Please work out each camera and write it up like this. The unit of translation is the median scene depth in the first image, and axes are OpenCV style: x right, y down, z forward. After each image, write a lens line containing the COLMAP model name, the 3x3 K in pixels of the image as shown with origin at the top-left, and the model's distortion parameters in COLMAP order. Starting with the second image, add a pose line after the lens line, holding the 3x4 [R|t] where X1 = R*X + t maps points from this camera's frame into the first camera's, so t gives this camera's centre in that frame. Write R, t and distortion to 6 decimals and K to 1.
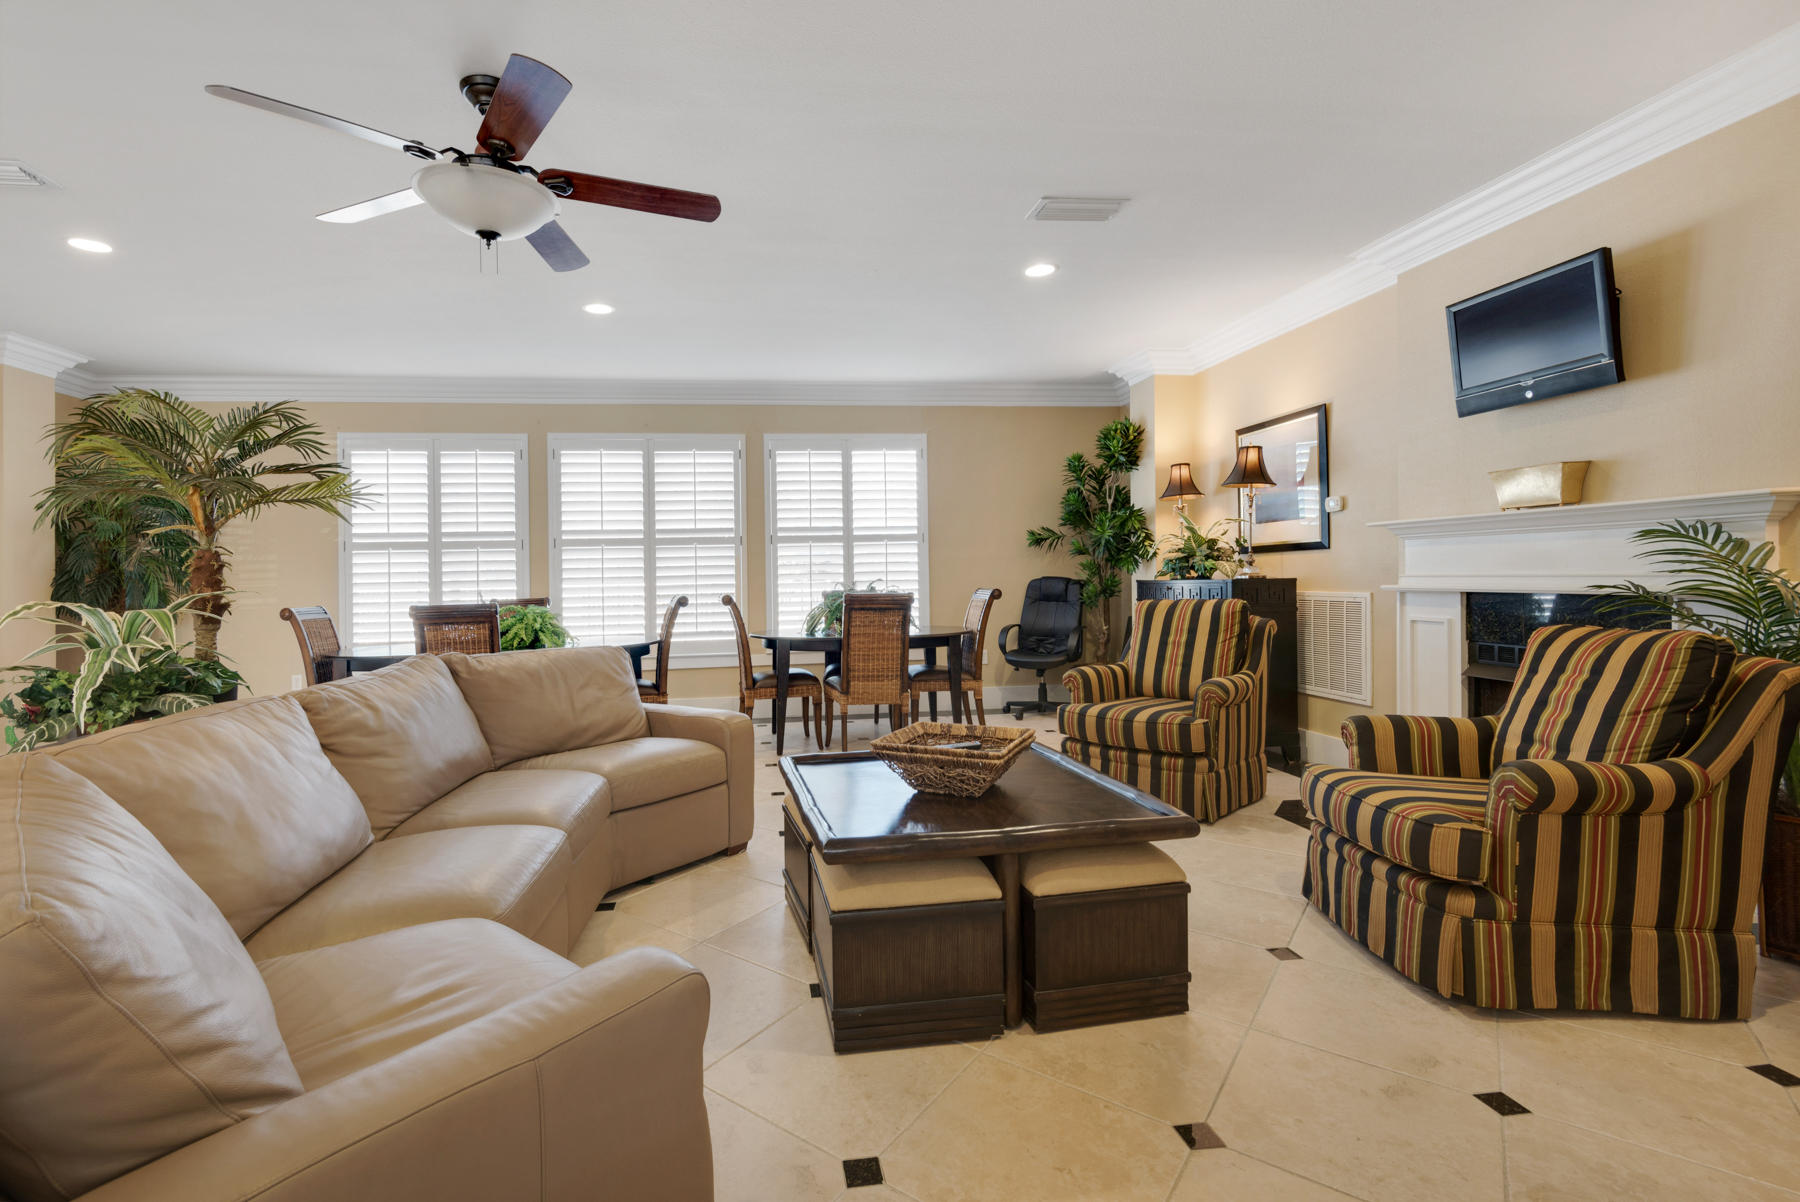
lens RADIAL K [[830.2, 0, 894.5], [0, 830.2, 576.5], [0, 0, 1]] dist [0.031270, -0.018630]
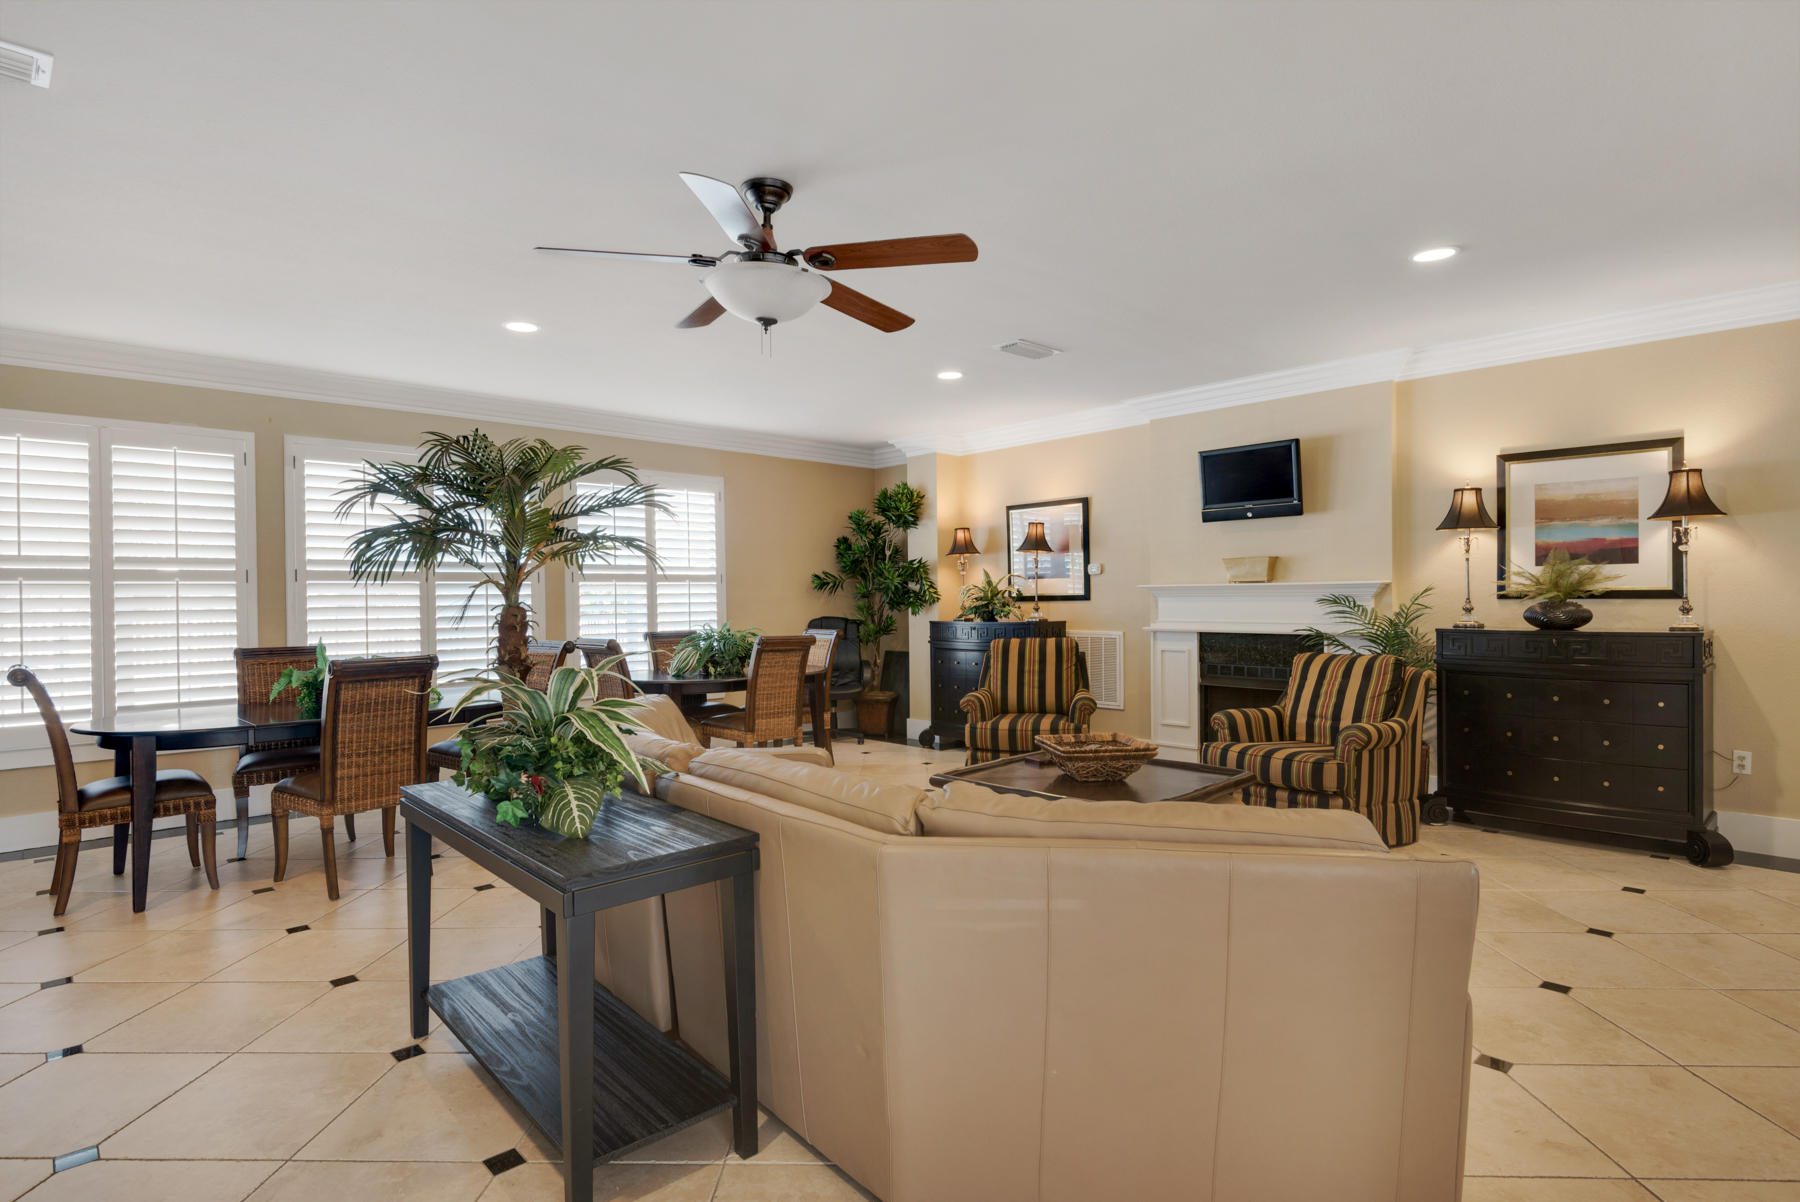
lens RADIAL K [[883.9, 0, 900.0], [0, 883.9, 601.0], [0, 0, 1]] dist [0.028427, -0.000197]
pose [[0.817501, 0.009250, 0.575853, -0.553128], [-0.007075, 0.999957, -0.006019, -0.019265], [-0.575884, 0.000846, 0.817531, -0.029359]]
